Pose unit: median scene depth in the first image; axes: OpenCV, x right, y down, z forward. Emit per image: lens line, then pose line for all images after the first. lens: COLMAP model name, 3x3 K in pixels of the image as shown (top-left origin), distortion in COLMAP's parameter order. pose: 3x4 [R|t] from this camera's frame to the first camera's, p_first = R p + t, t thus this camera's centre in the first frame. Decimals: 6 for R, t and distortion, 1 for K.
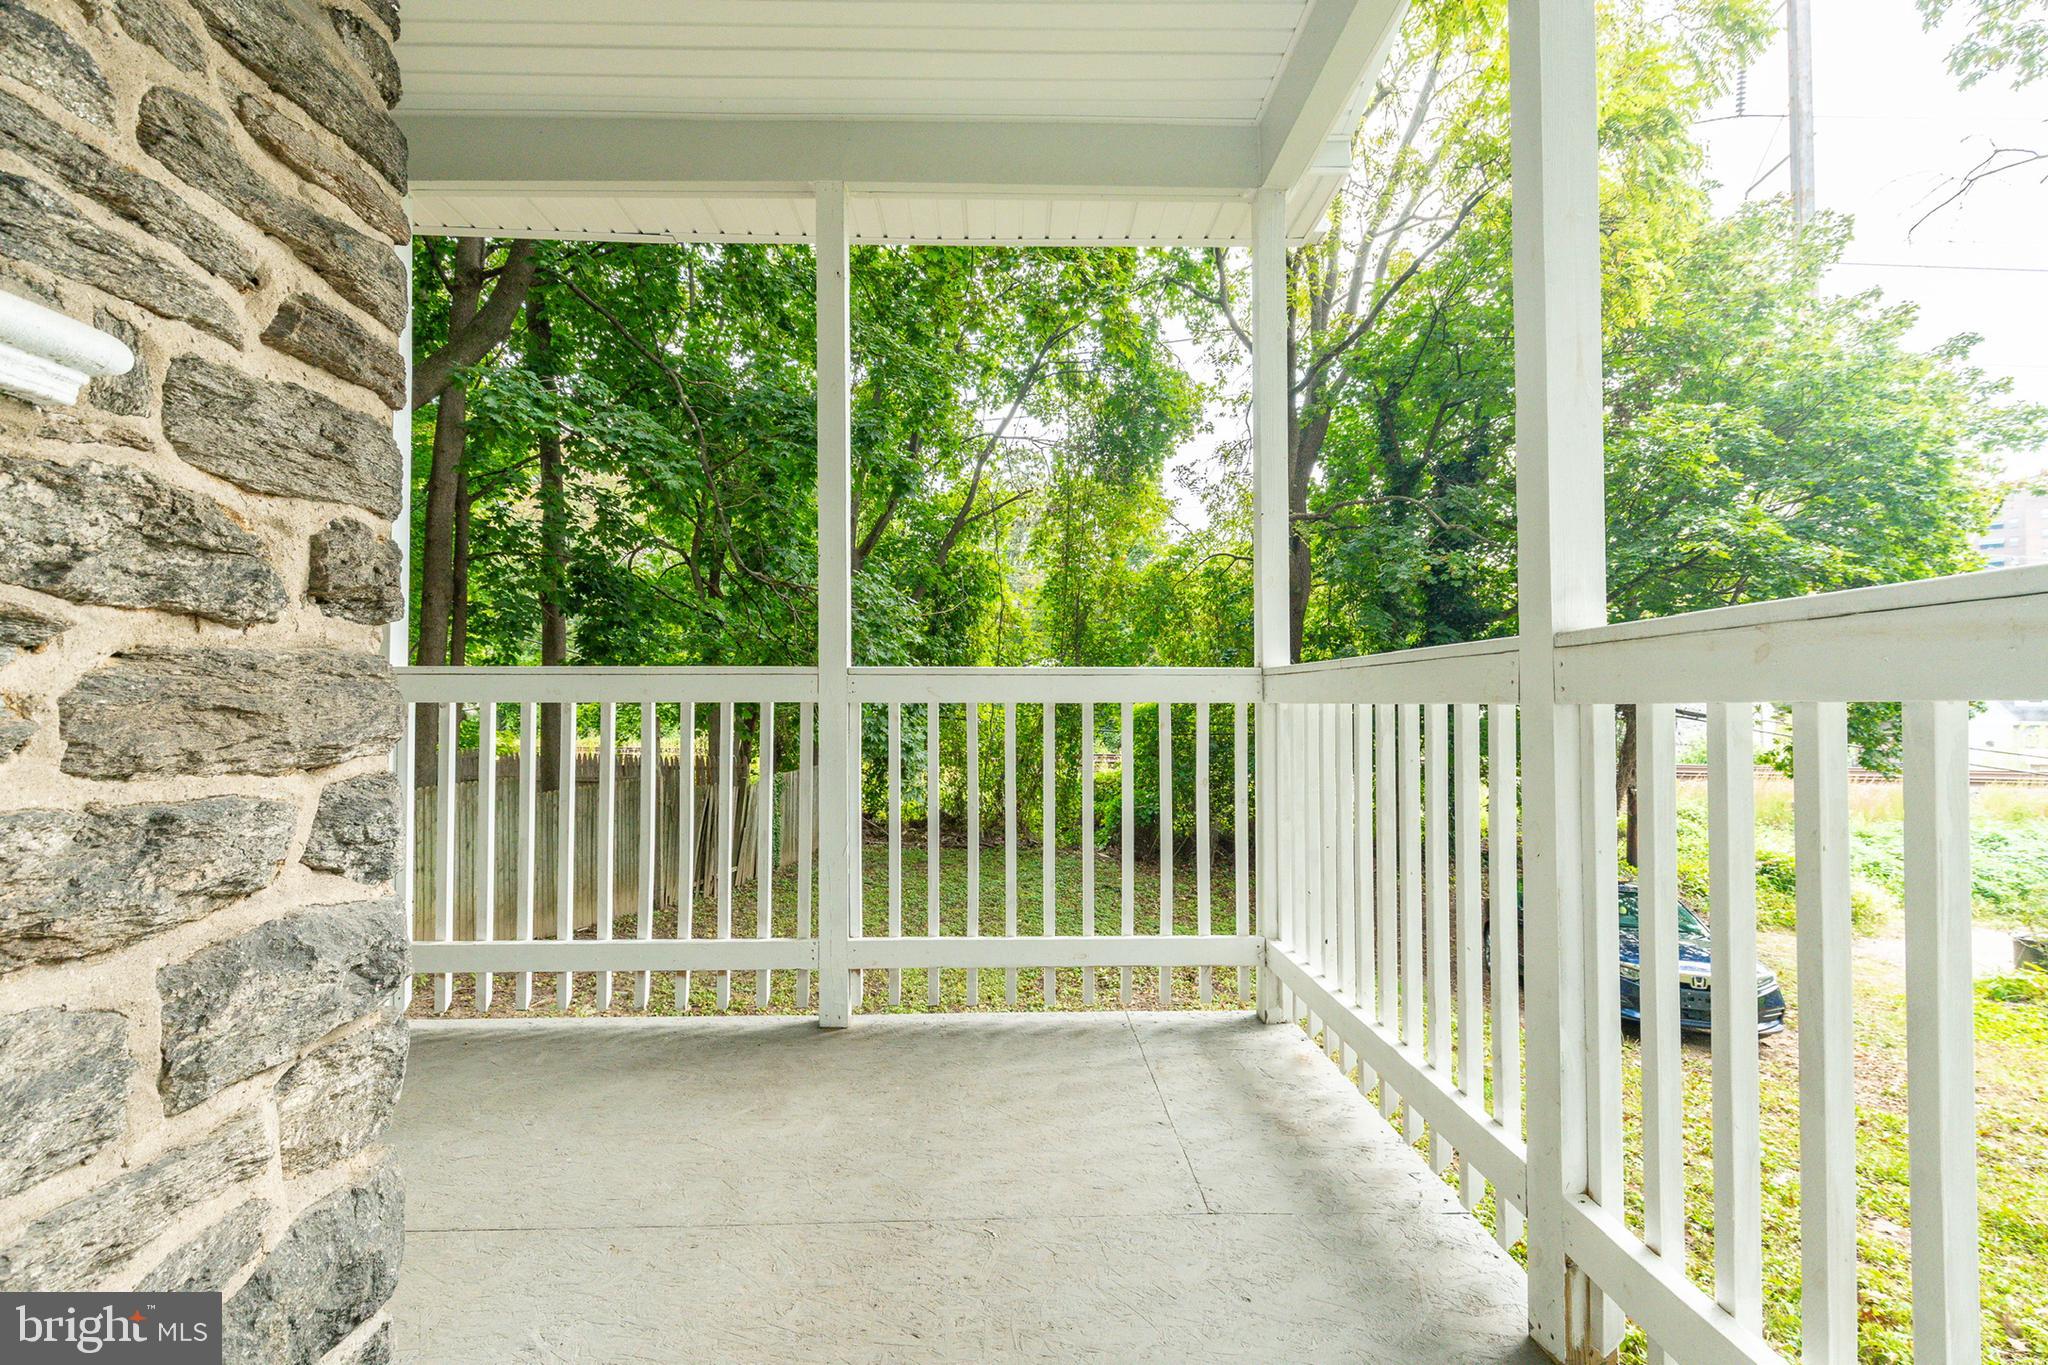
lens RADIAL K [[913.3, 0, 1024.2], [0, 913.3, 681.8], [0, 0, 1]] dist [-0.000782, -0.000297]
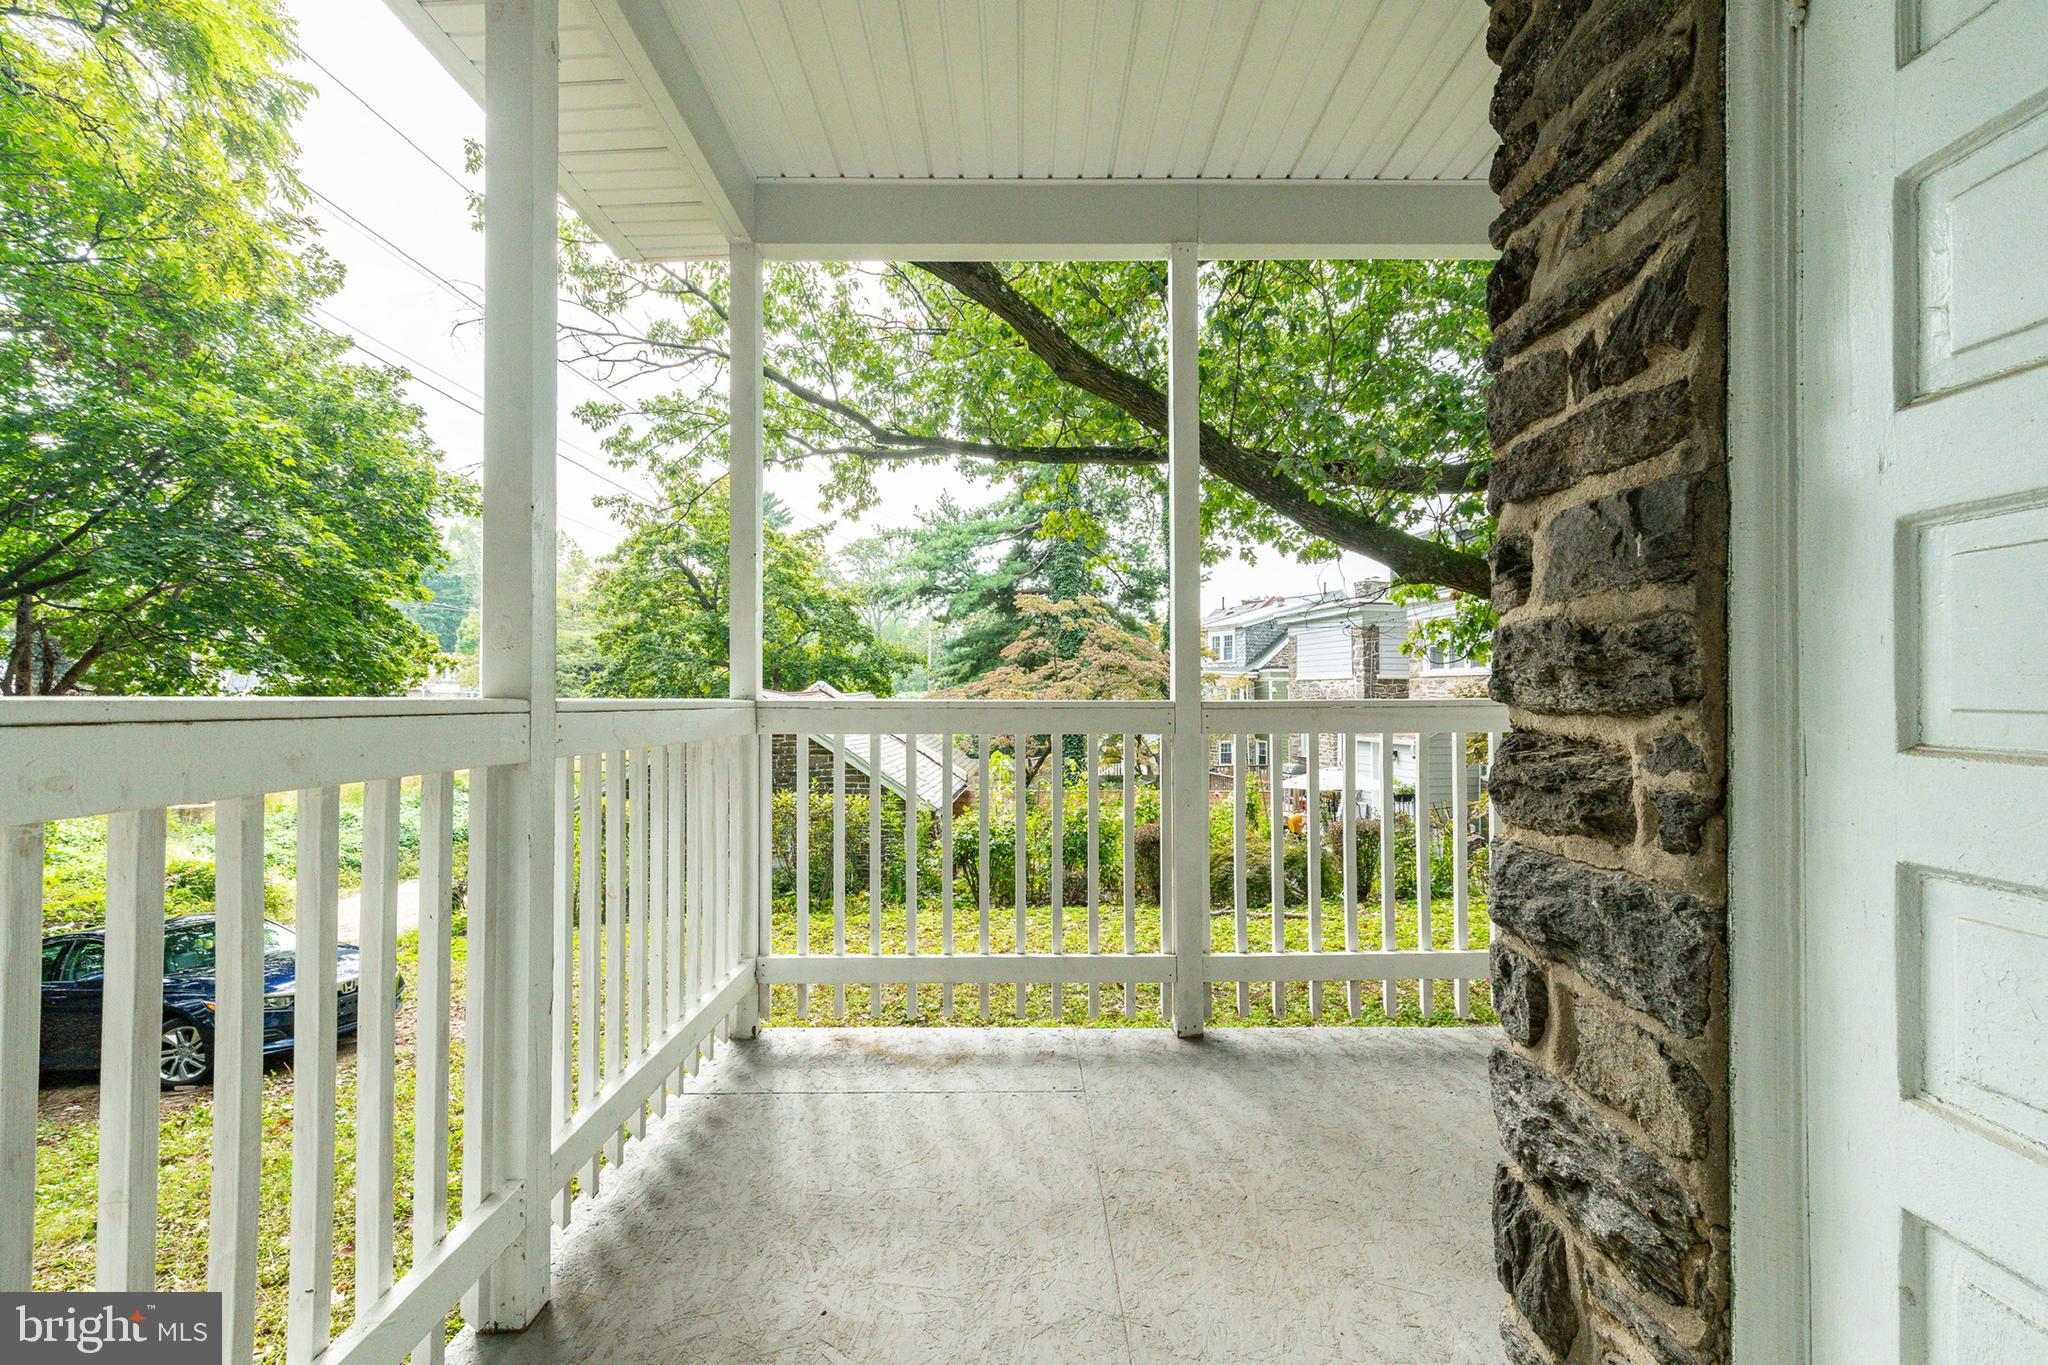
lens RADIAL K [[913.3, 0, 1022.8], [0, 913.3, 682.7], [0, 0, 1]] dist [-0.000782, -0.000297]
pose [[0.022475, 0.013674, 0.999654, -0.821406], [-0.017167, 0.999764, -0.013290, -0.027987], [-0.999600, -0.016862, 0.022704, 0.702938]]
